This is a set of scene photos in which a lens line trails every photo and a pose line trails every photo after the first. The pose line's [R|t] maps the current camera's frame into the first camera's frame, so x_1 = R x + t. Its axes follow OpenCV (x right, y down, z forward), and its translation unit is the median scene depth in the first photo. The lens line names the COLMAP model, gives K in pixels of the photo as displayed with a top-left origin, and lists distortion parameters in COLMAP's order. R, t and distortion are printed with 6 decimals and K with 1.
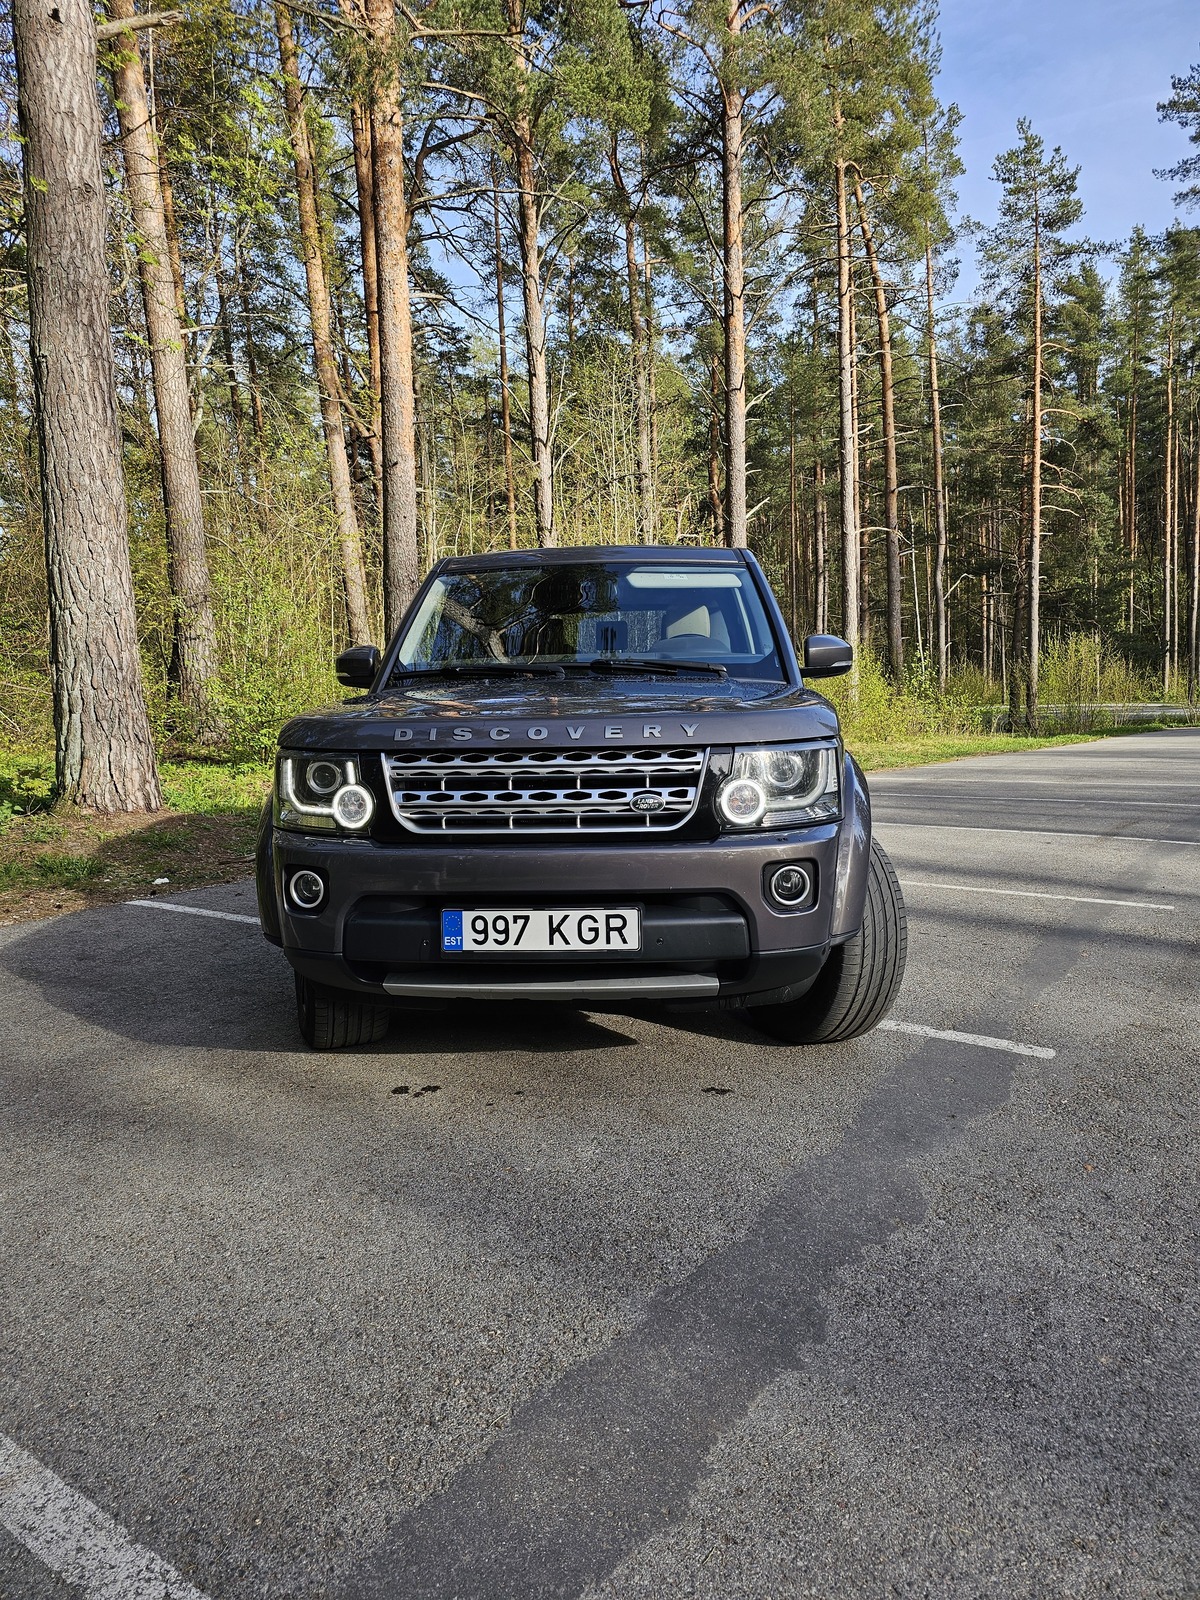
lens RADIAL K [[1090.8, 0, 581.6], [0, 1090.8, 781.6], [0, 0, 1]] dist [0.025687, -0.008148]
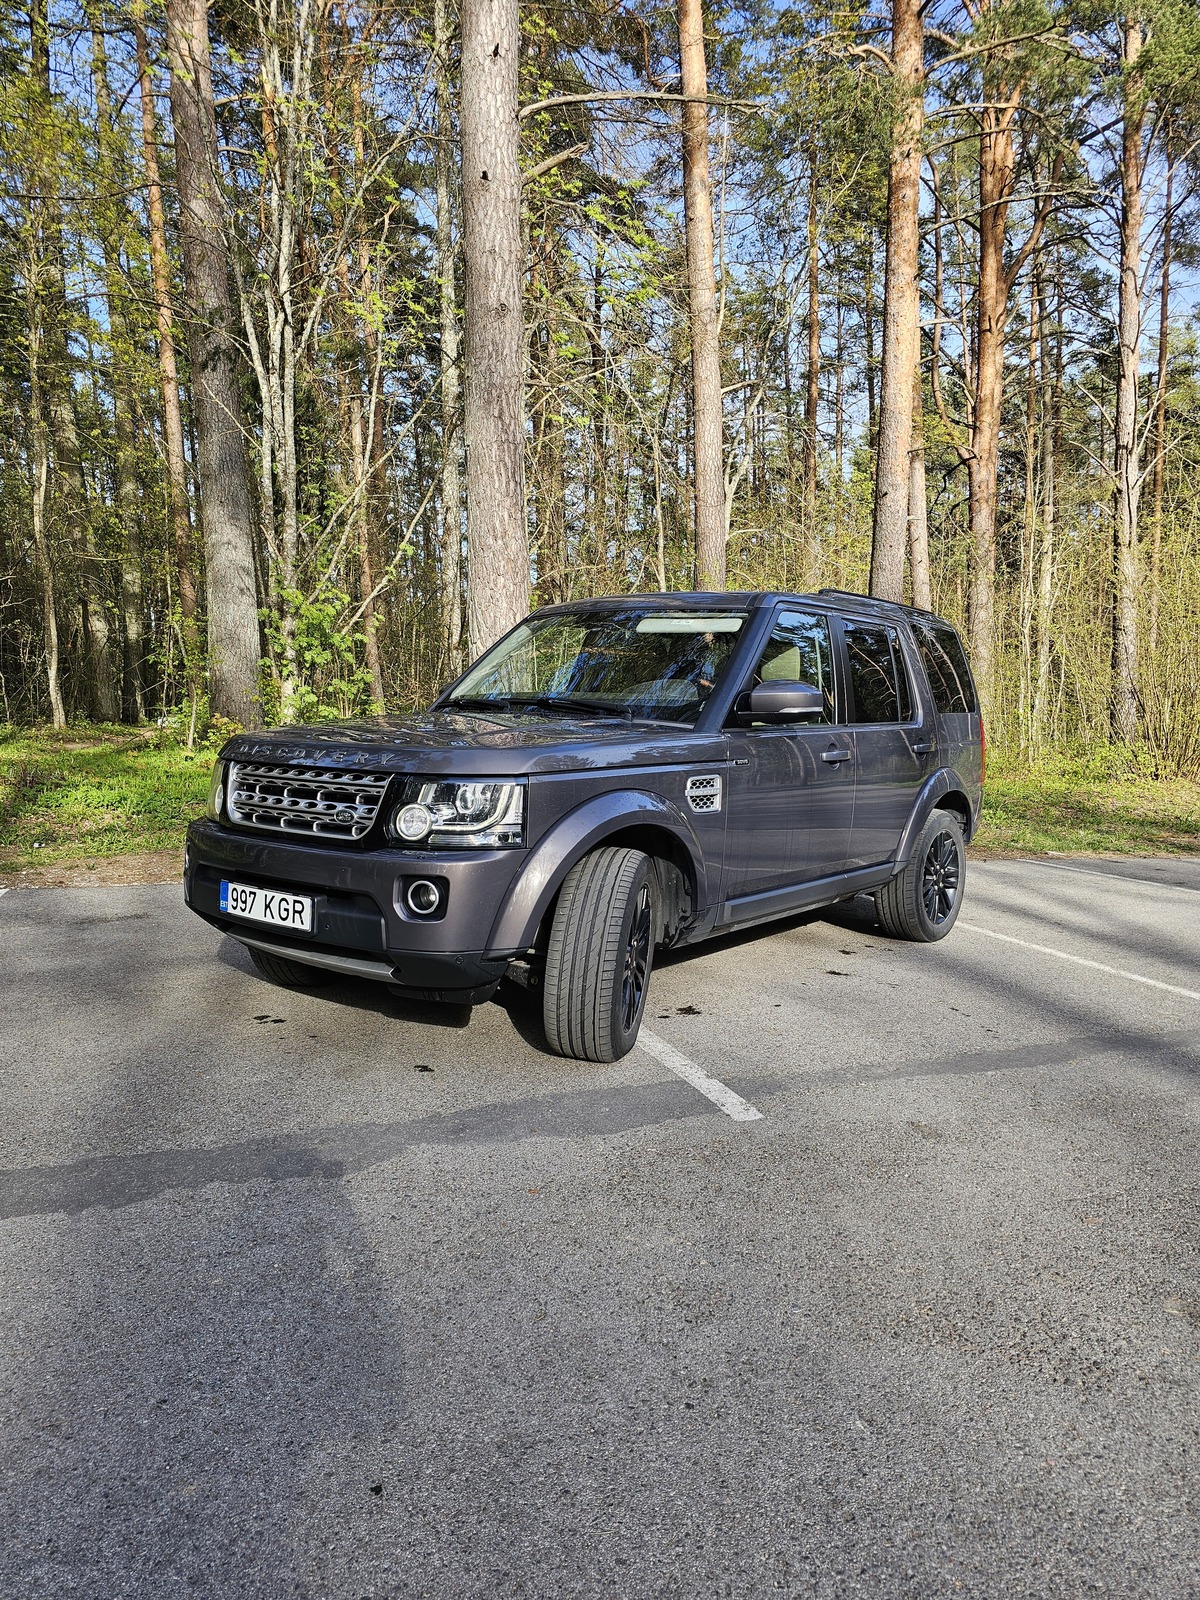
lens RADIAL K [[1080.5, 0, 600.0], [0, 1080.5, 800.0], [0, 0, 1]] dist [0.028946, -0.004323]
pose [[0.827334, 0.085211, -0.555209, 0.884613], [-0.086882, 0.995944, 0.023388, -0.048011], [0.554950, 0.028888, 0.831382, 0.123781]]
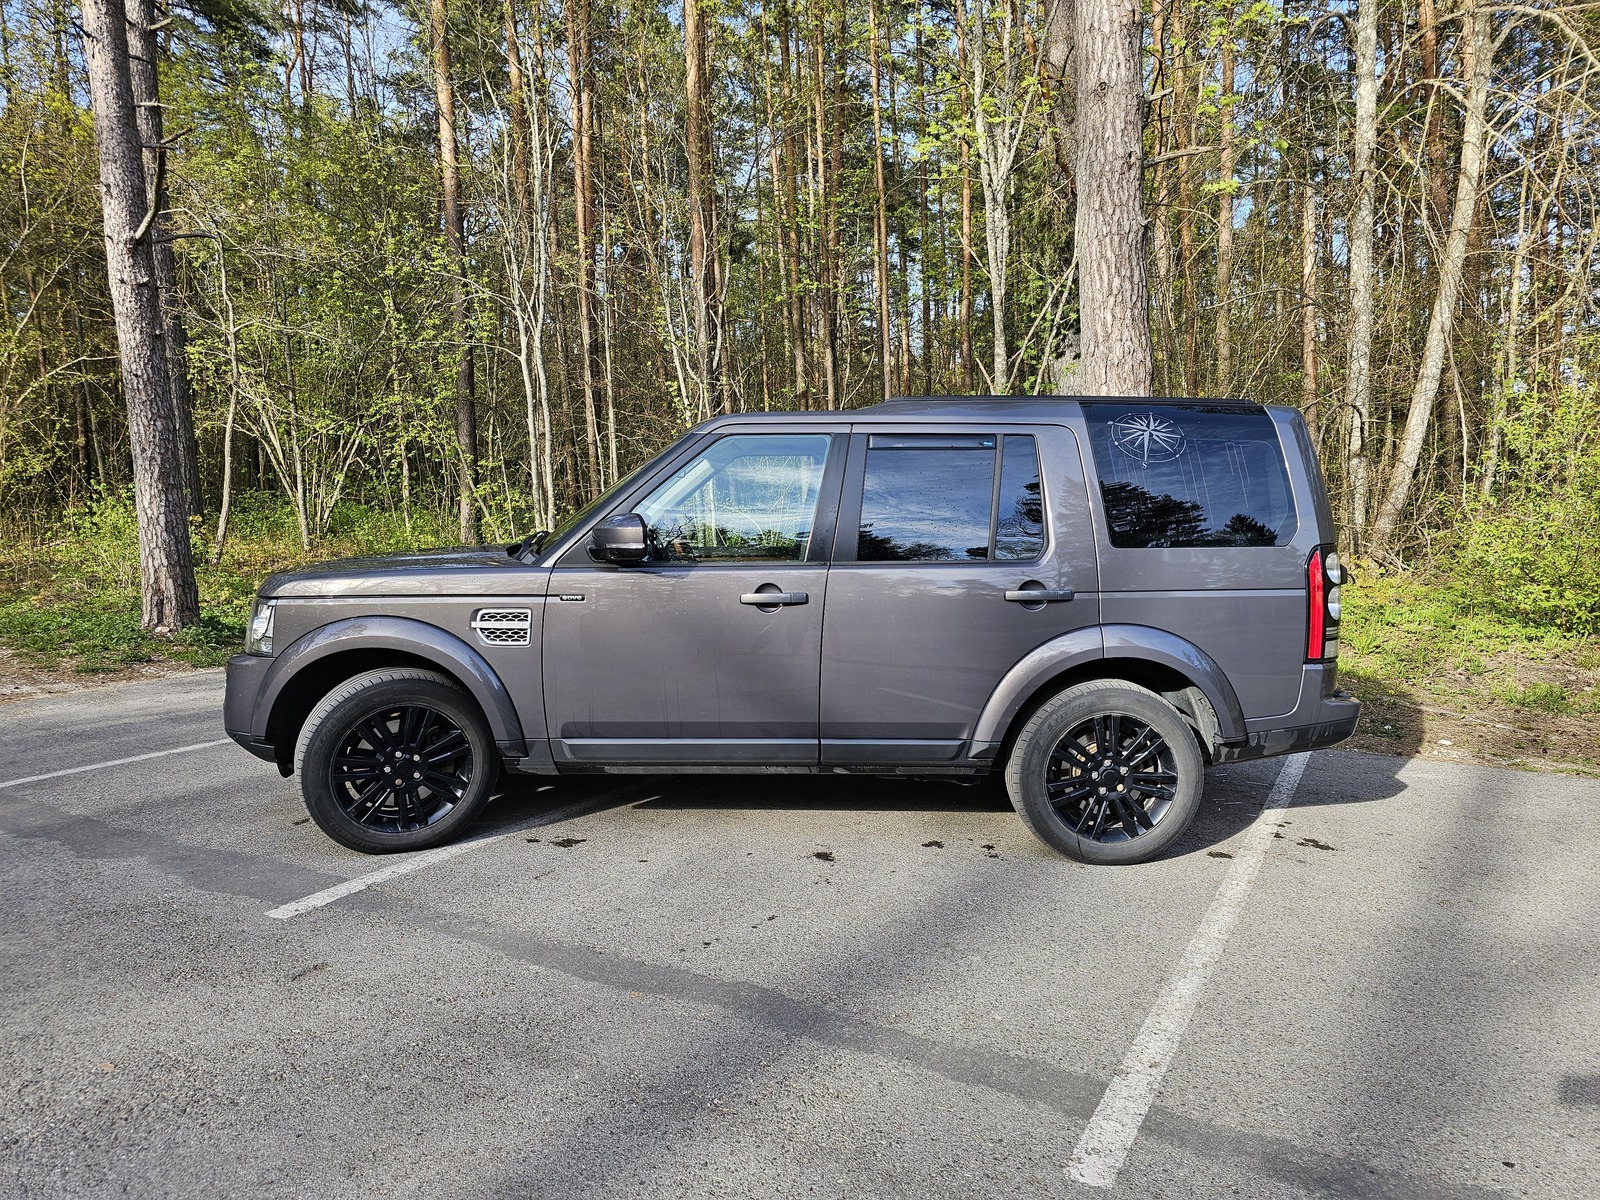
lens RADIAL K [[1080.5, 0, 798.2], [0, 1080.5, 609.1], [0, 0, 1]] dist [0.028946, -0.004323]
pose [[0.086874, 0.120294, -0.988930, 1.626418], [-0.097878, 0.988911, 0.111693, -0.246692], [0.991399, 0.087091, 0.097685, 1.486753]]
